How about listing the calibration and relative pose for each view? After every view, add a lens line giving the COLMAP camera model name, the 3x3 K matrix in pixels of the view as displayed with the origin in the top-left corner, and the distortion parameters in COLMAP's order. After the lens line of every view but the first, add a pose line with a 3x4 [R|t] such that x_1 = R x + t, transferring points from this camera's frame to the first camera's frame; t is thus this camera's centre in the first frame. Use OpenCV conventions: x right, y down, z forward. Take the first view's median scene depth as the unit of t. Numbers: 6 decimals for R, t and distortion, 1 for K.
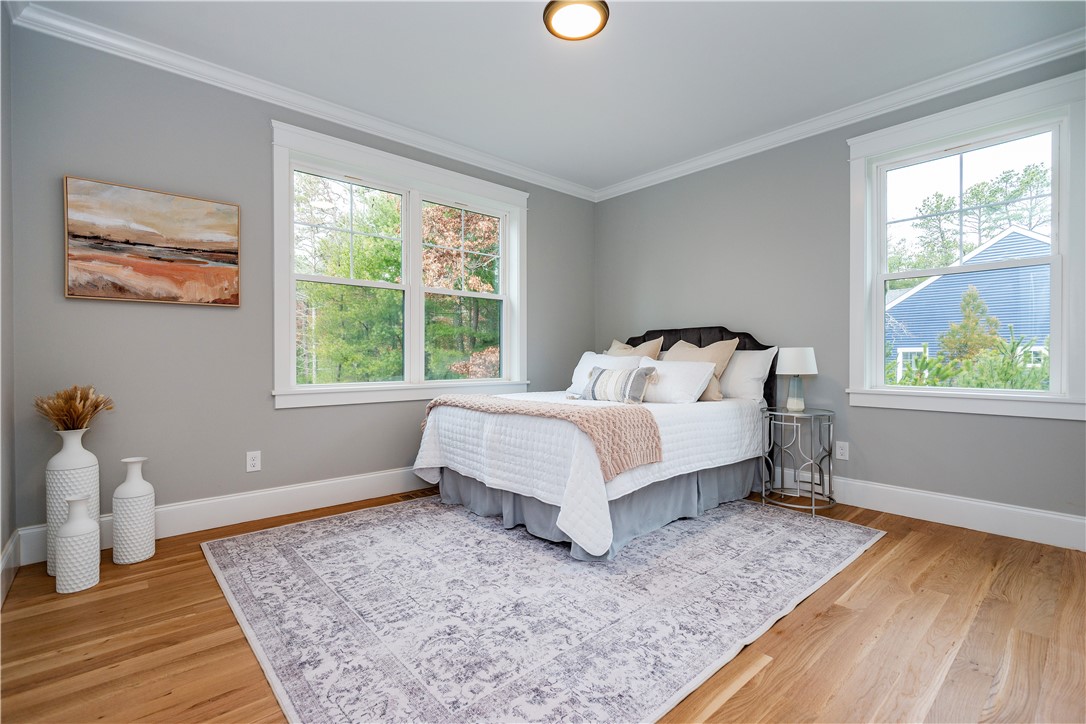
lens RADIAL K [[489.7, 0, 540.8], [0, 489.7, 360.0], [0, 0, 1]] dist [-0.003851, 0.000753]
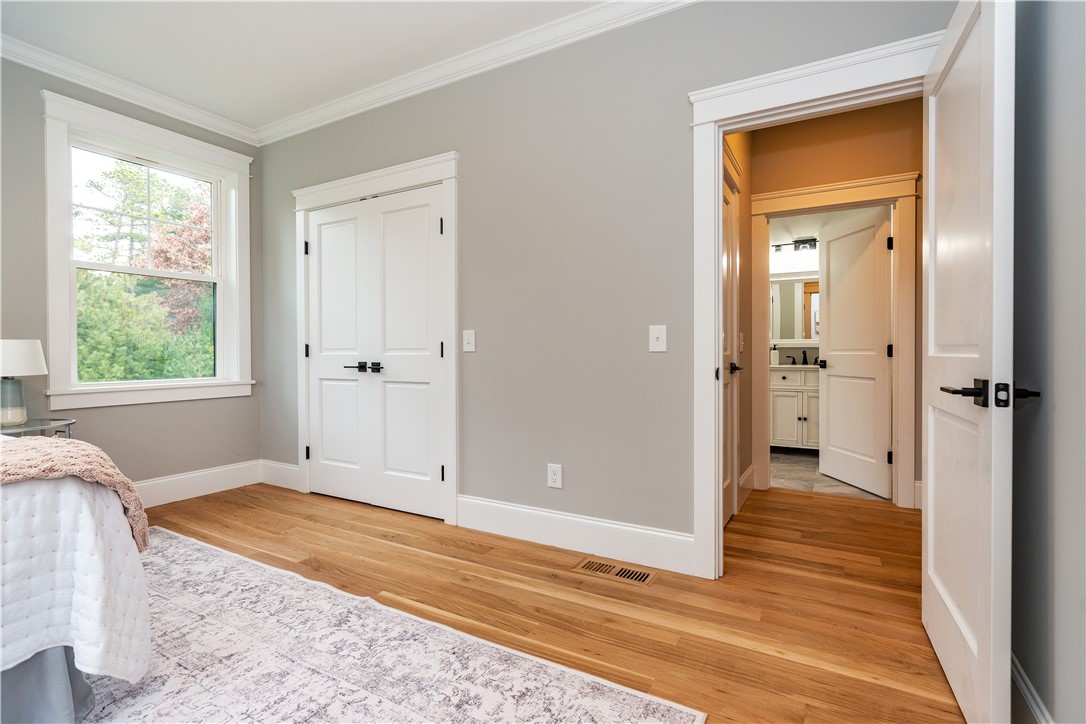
lens RADIAL K [[489.7, 0, 541.8], [0, 489.7, 359.0], [0, 0, 1]] dist [-0.003851, 0.000753]
pose [[-0.297697, -0.013000, 0.954572, -0.660906], [0.003909, 0.999882, 0.014836, 0.009285], [-0.954652, 0.008148, -0.297611, 0.802905]]
